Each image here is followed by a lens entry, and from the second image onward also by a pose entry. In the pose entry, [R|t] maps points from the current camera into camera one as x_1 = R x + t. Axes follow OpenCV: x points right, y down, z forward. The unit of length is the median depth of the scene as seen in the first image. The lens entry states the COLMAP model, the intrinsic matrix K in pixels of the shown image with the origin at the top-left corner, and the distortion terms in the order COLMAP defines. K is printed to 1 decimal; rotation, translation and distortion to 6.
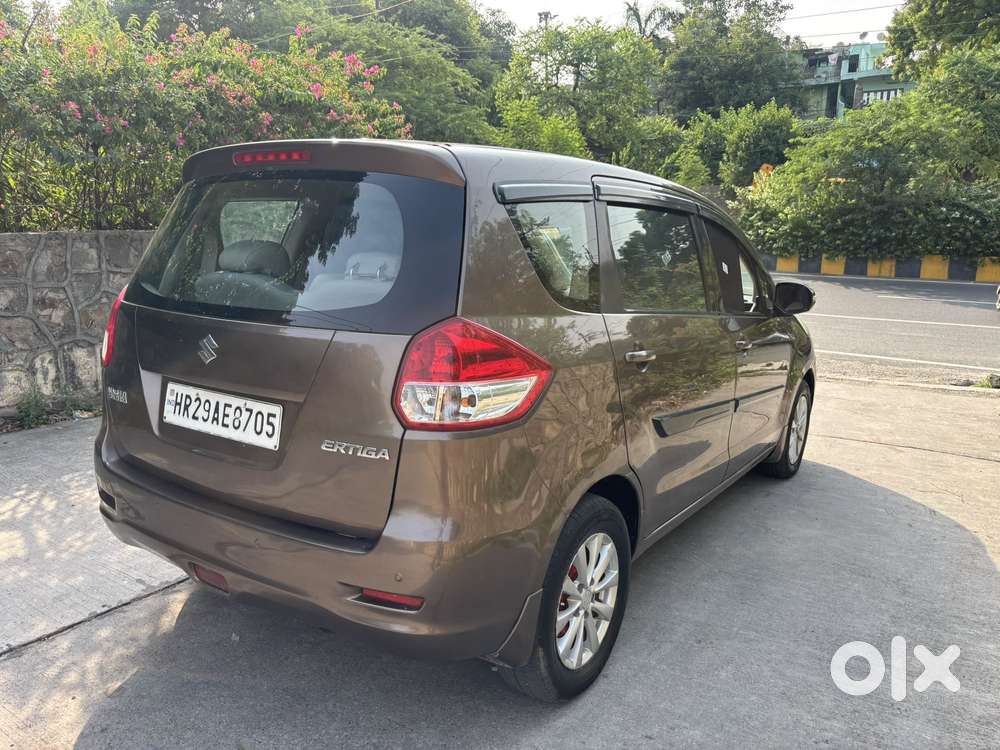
lens RADIAL K [[756.5, 0, 495.8], [0, 756.5, 388.6], [0, 0, 1]] dist [0.072799, -0.081590]
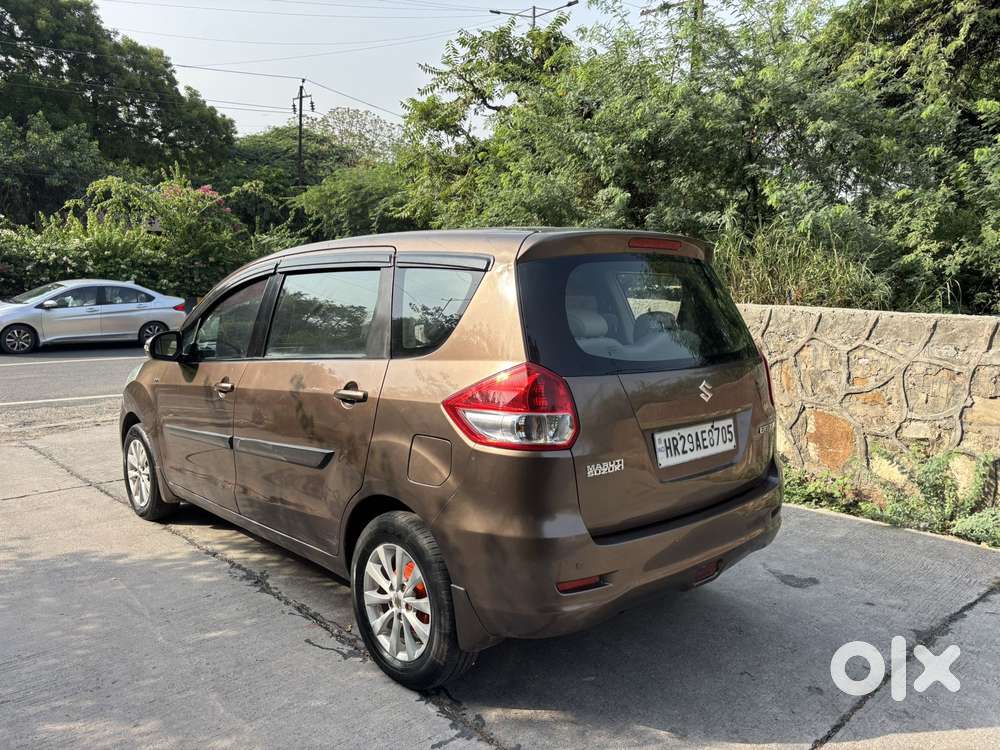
lens RADIAL K [[756.5, 0, 495.8], [0, 756.5, 388.6], [0, 0, 1]] dist [0.072799, -0.081590]
pose [[0.225837, -0.152094, 0.962219, -1.237674], [0.196297, 0.974581, 0.107976, -0.192888], [-0.954183, 0.164496, 0.249953, 0.738418]]
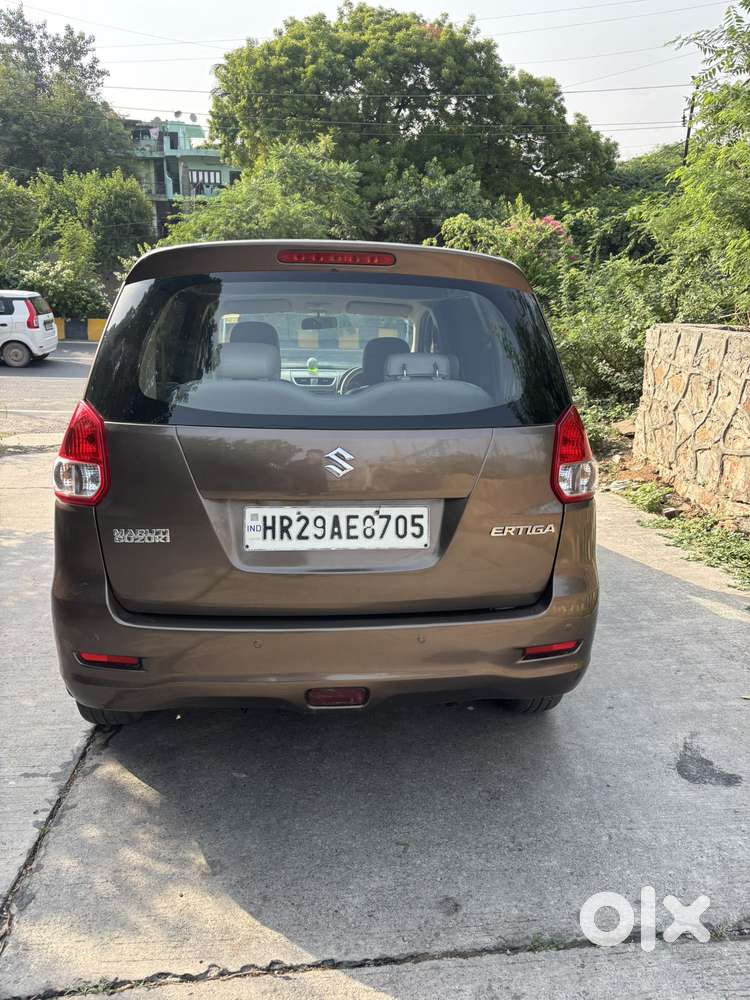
lens RADIAL K [[756.5, 0, 375.0], [0, 756.5, 500.0], [0, 0, 1]] dist [0.072799, -0.081590]
pose [[0.768283, -0.160511, 0.619659, -0.682891], [0.127728, 0.987024, 0.097307, -0.066217], [-0.627237, 0.004389, 0.778816, 0.167208]]
